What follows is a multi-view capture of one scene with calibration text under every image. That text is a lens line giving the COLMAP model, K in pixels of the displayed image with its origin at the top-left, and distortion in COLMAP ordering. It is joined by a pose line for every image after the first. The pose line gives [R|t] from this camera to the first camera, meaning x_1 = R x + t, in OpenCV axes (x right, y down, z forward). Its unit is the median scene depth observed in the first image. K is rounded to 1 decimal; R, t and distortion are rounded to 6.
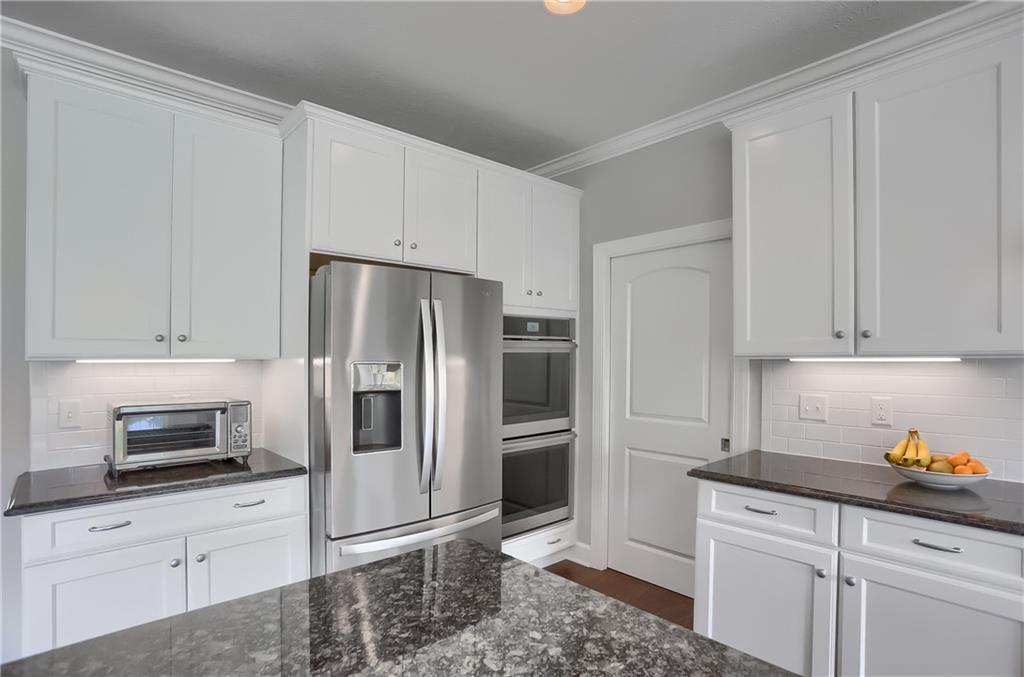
lens RADIAL K [[512.3, 0, 510.7], [0, 512.3, 356.8], [0, 0, 1]] dist [-0.035850, -0.000144]
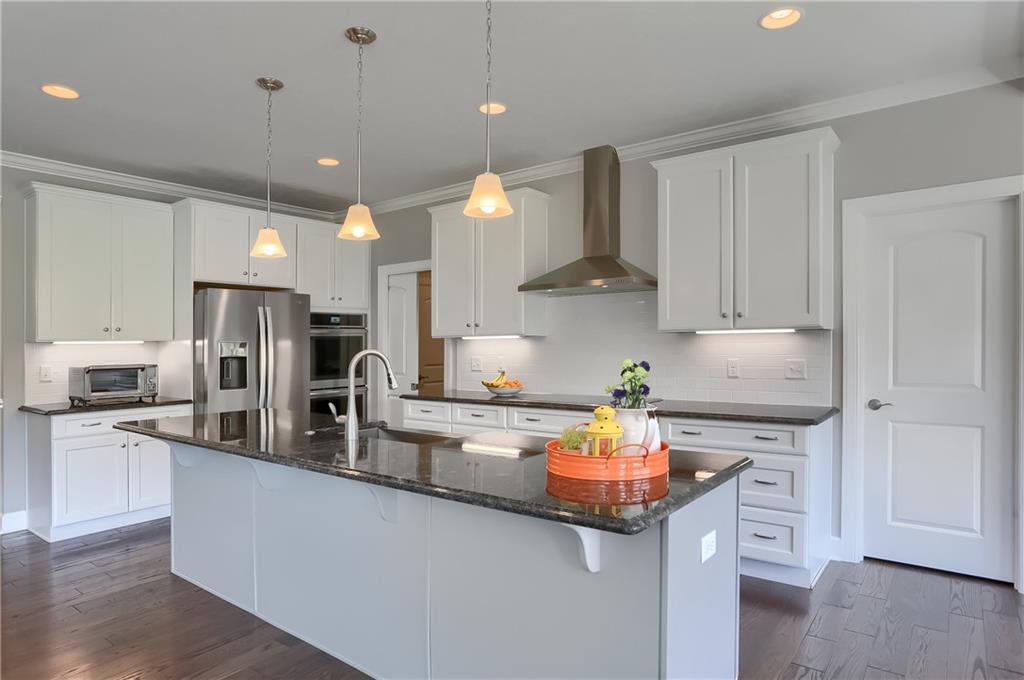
lens RADIAL K [[587.4, 0, 512.9], [0, 587.4, 337.0], [0, 0, 1]] dist [-0.110963, 0.097502]
pose [[0.982007, -0.010114, 0.188572, 0.323040], [0.011804, 0.999900, -0.007844, 0.020879], [-0.188474, 0.009929, 0.982028, -1.170849]]
